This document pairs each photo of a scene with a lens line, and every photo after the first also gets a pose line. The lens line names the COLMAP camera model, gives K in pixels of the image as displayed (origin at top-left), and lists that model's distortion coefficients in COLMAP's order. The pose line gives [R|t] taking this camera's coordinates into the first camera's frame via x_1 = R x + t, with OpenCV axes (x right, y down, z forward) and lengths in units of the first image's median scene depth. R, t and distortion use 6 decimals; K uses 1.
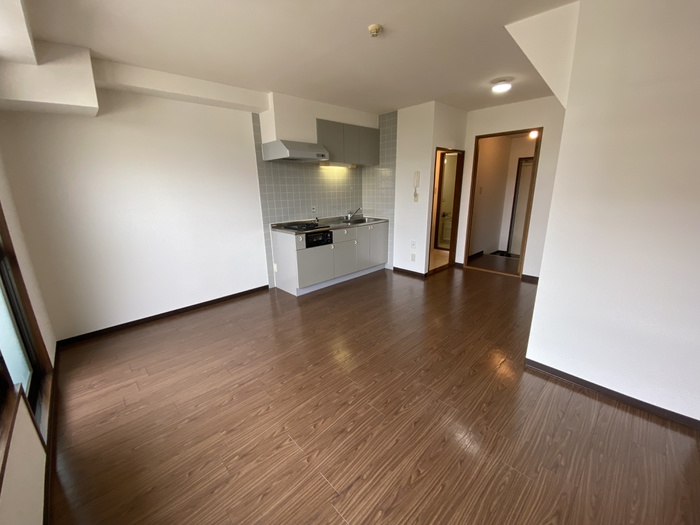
lens RADIAL K [[283.4, 0, 348.0], [0, 283.4, 262.3], [0, 0, 1]] dist [0.022786, -0.019922]
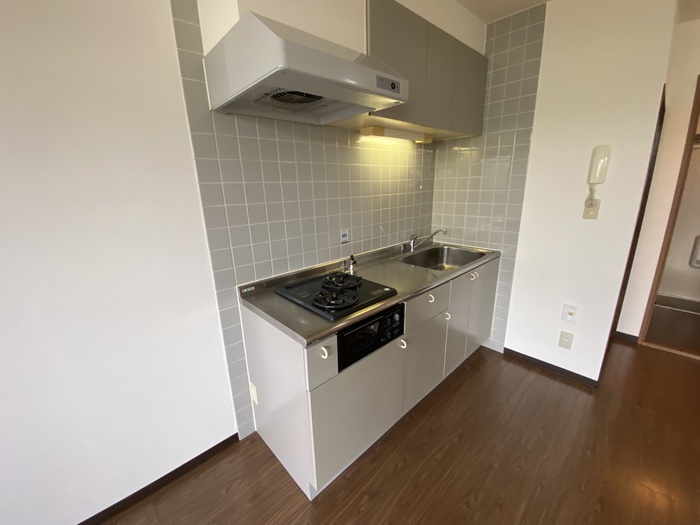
lens RADIAL K [[283.4, 0, 348.0], [0, 283.4, 262.3], [0, 0, 1]] dist [0.022786, -0.019922]
pose [[0.999855, -0.005431, -0.016153, -0.115979], [0.005541, 0.999962, 0.006775, -0.158815], [0.016115, -0.006863, 0.999847, 0.593964]]
